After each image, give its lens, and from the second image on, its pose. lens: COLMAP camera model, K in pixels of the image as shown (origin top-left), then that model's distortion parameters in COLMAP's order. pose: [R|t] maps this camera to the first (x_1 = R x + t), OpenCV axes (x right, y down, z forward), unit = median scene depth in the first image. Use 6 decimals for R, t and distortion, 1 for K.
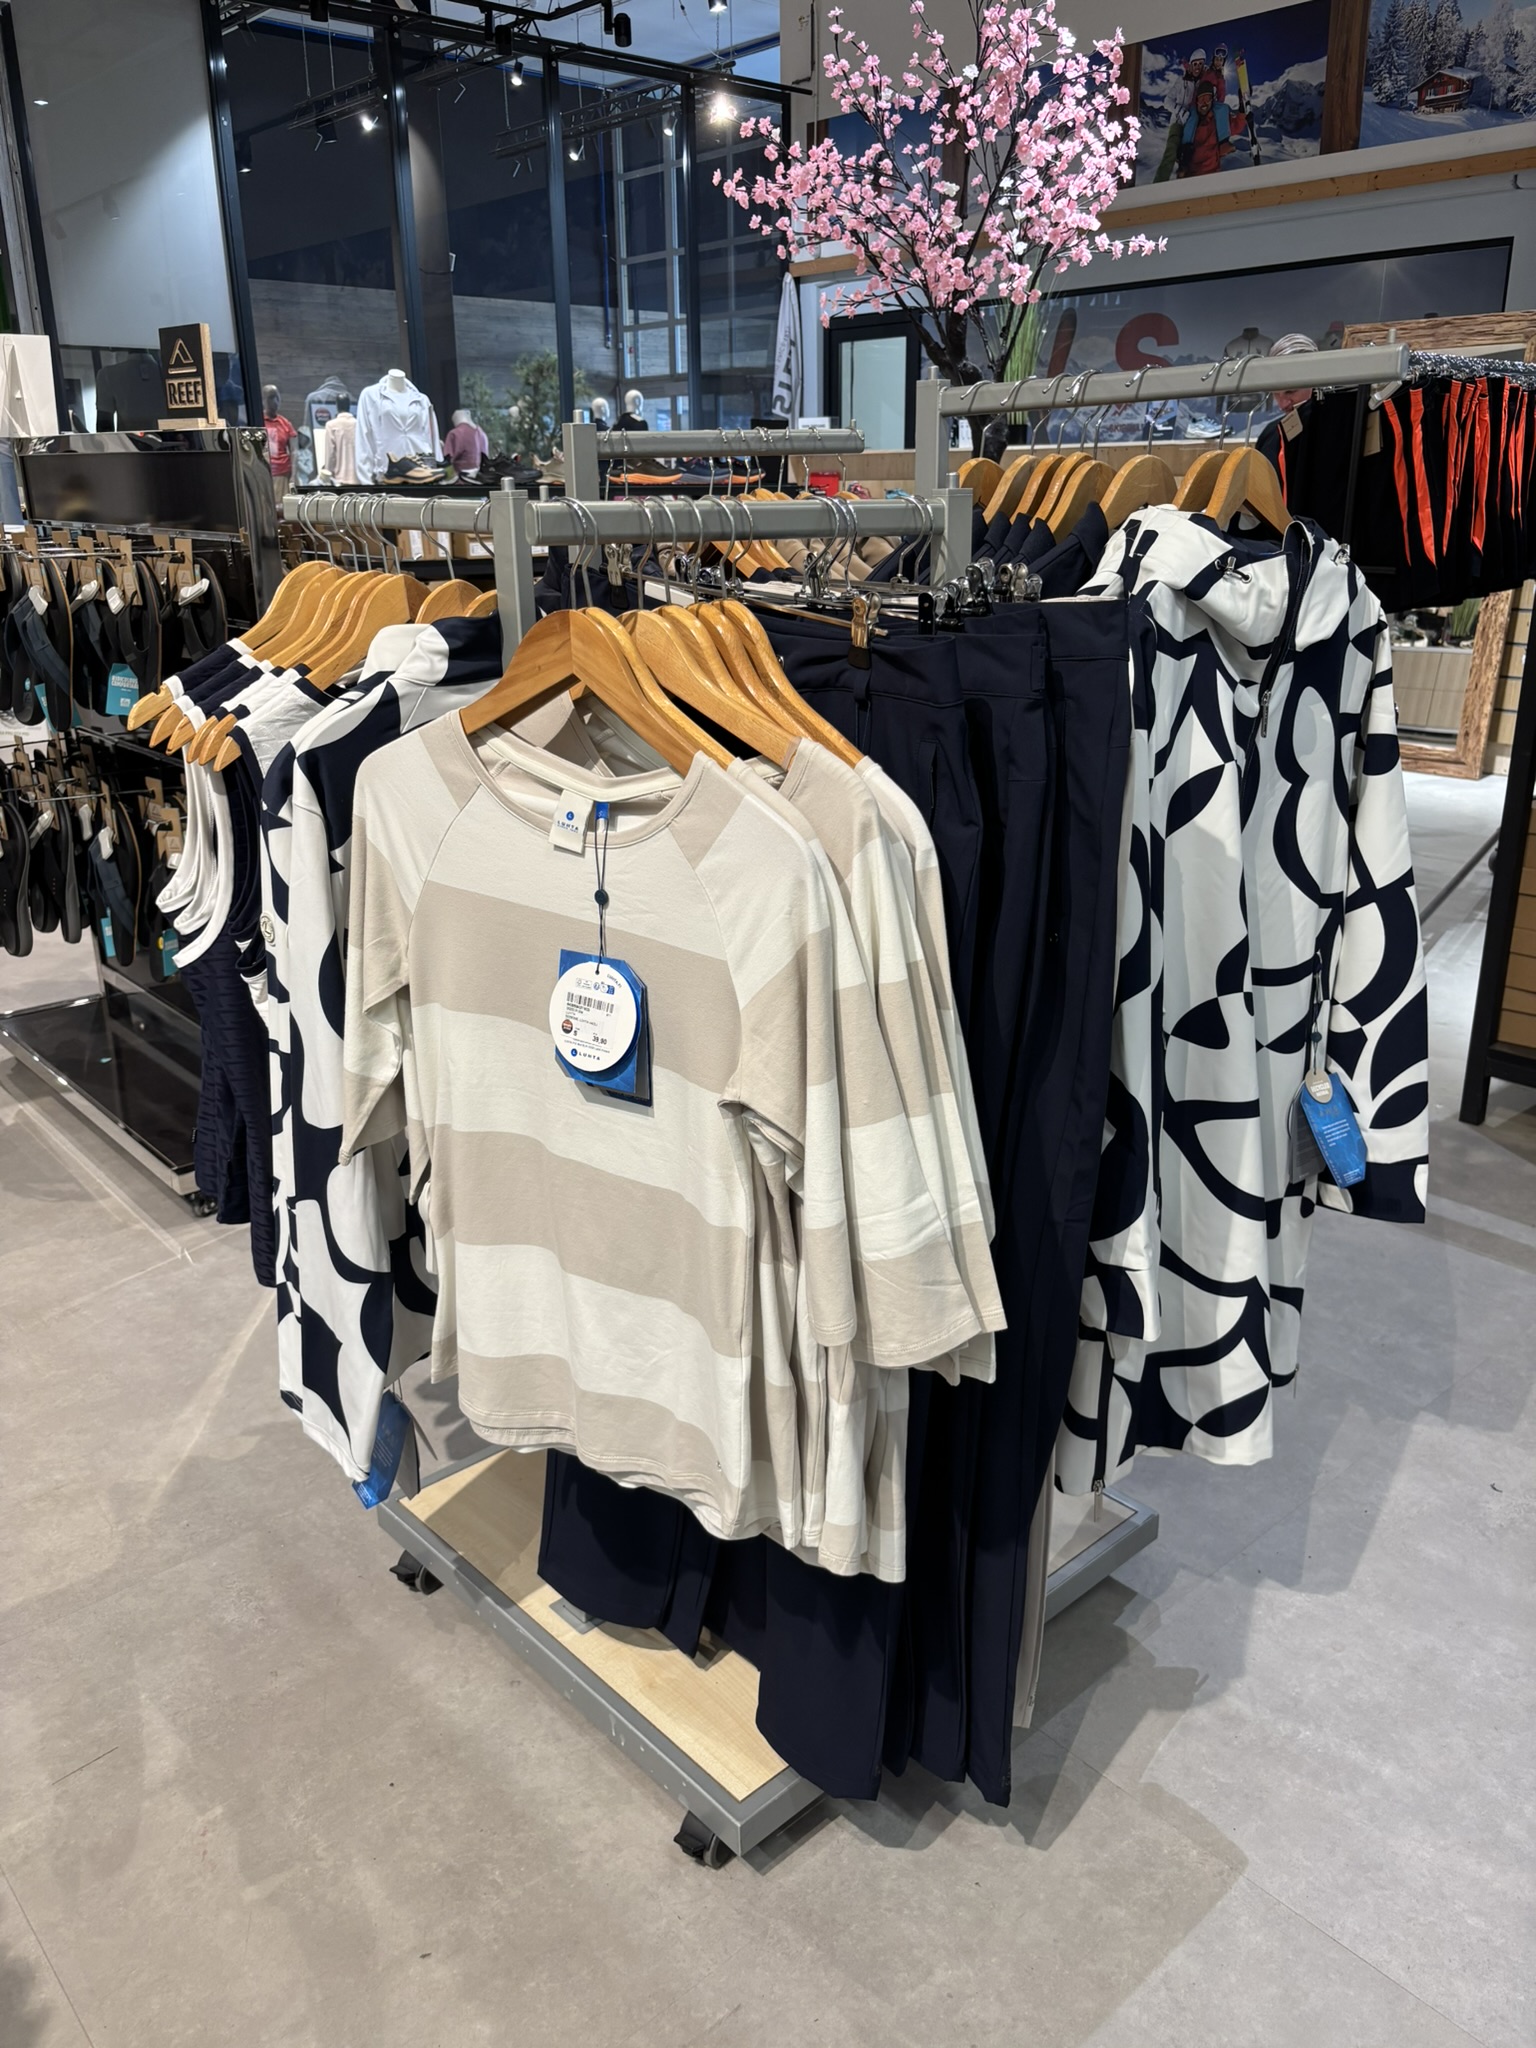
lens RADIAL K [[1543.9, 0, 768.0], [0, 1543.9, 1024.0], [0, 0, 1]] dist [0.063742, -0.061760]
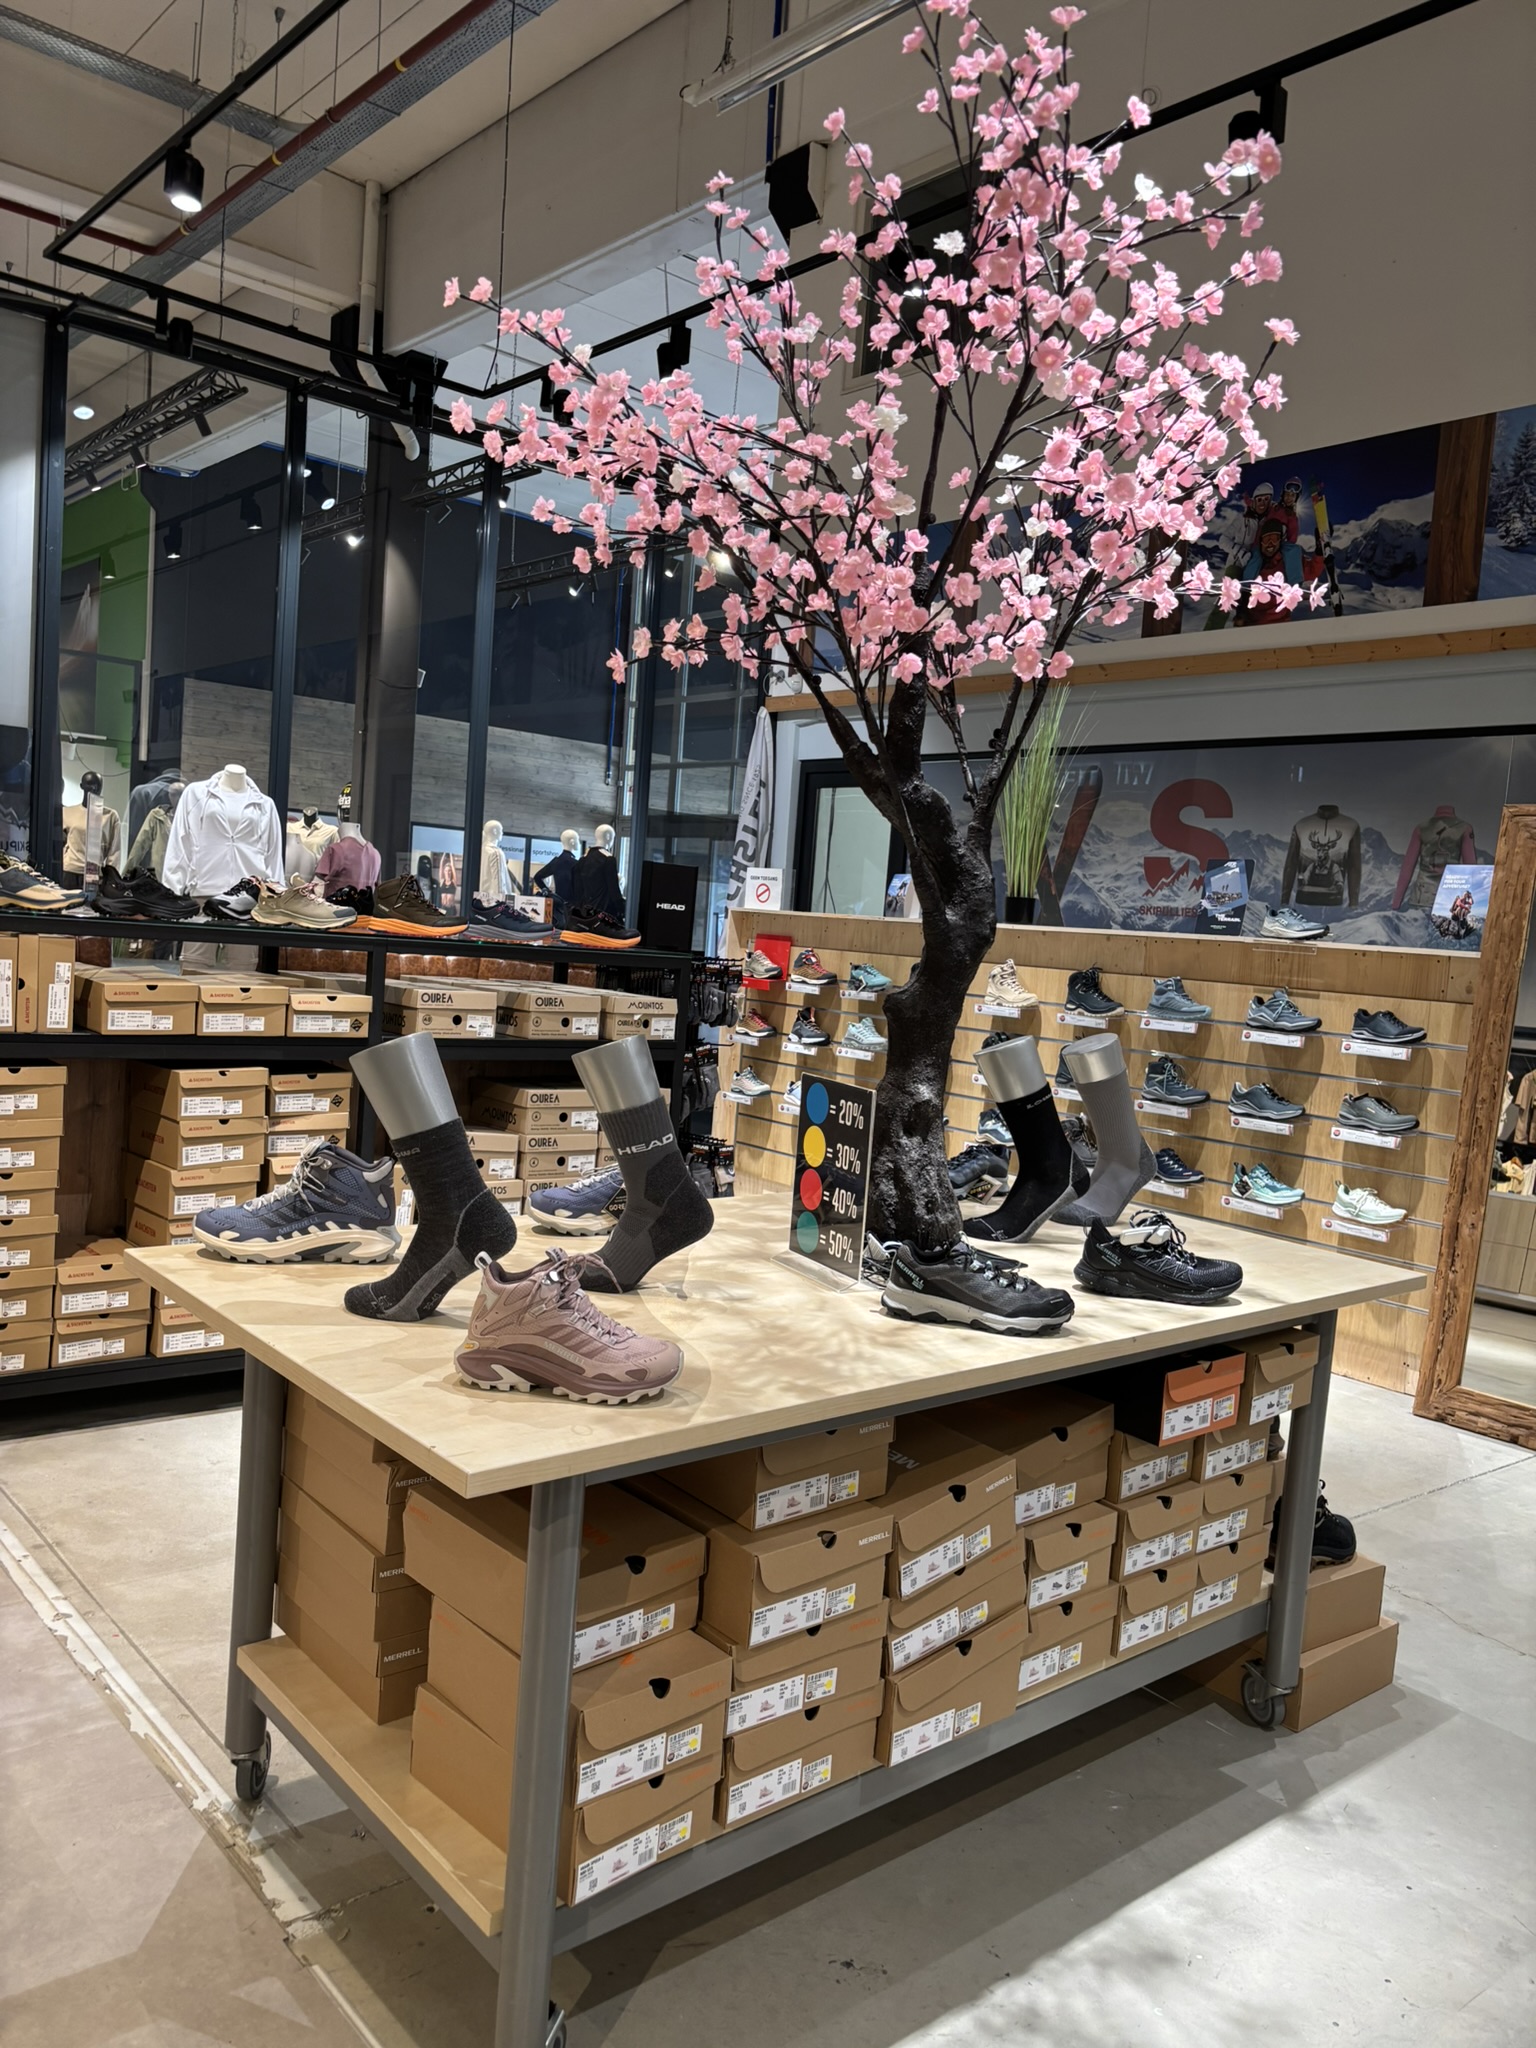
lens RADIAL K [[1556.8, 0, 771.4], [0, 1556.8, 1057.2], [0, 0, 1]] dist [0.053172, 0.009019]
pose [[0.996520, 0.083088, -0.006575, 0.054375], [-0.082139, 0.965617, -0.246651, -0.121825], [-0.014145, 0.246333, 0.969082, 0.311161]]
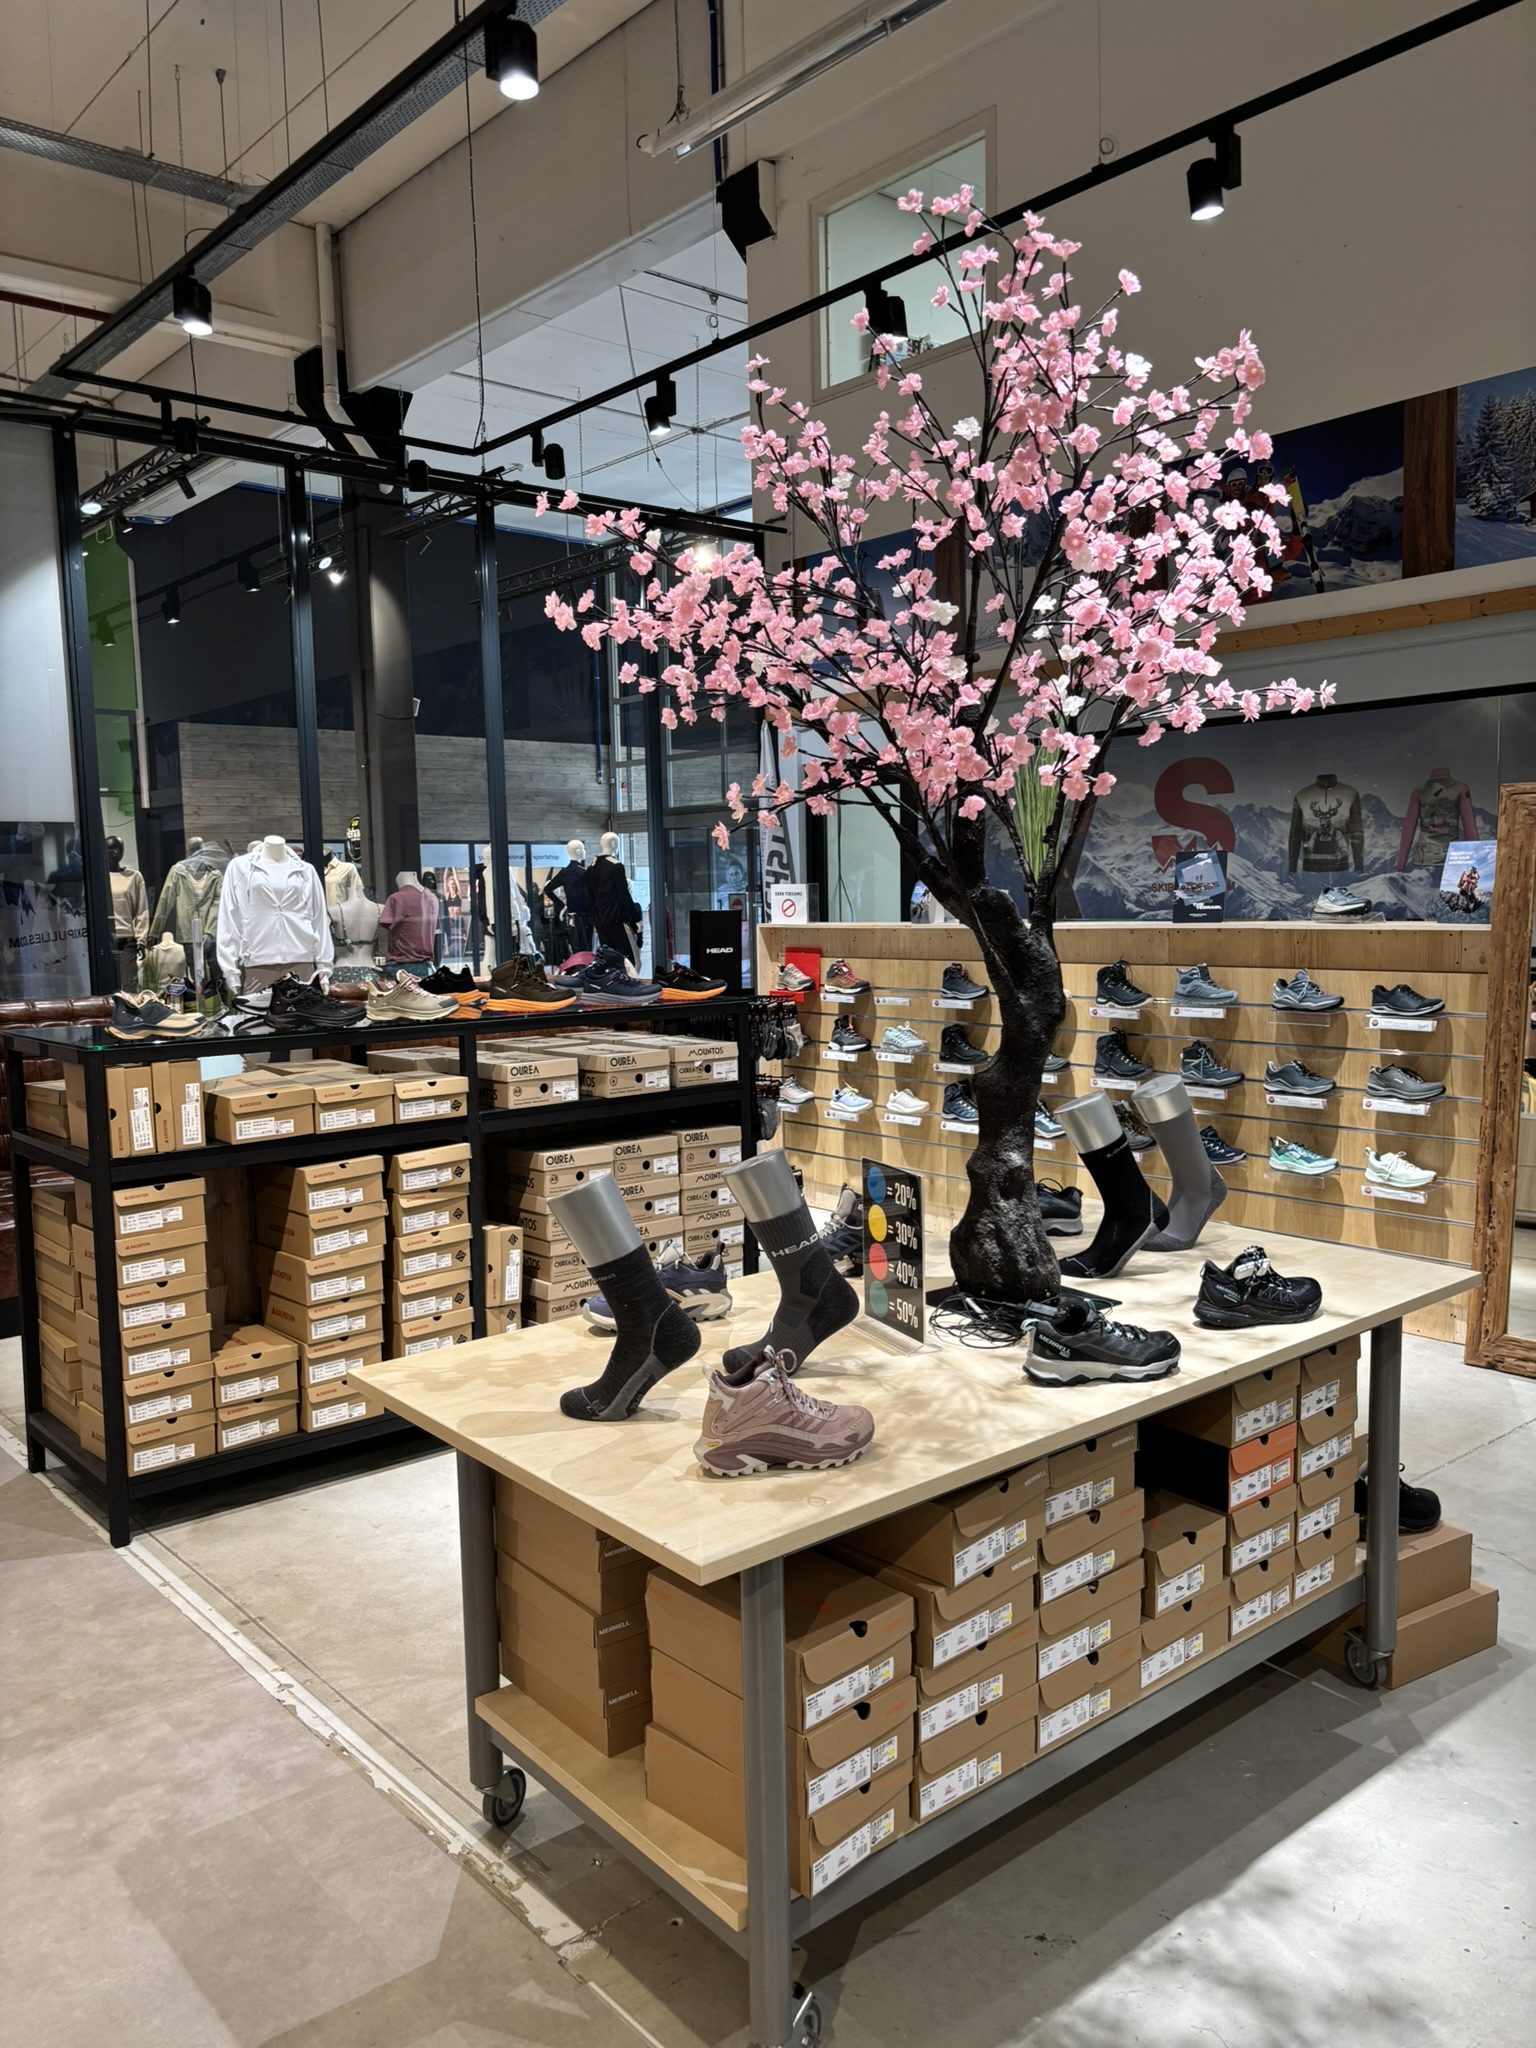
lens RADIAL K [[1556.8, 0, 771.4], [0, 1556.8, 1057.2], [0, 0, 1]] dist [0.053172, 0.009019]
pose [[0.999881, -0.012514, -0.009015, 0.031536], [0.010170, 0.974396, -0.224609, -0.139181], [0.011595, 0.224491, 0.974407, 0.268659]]
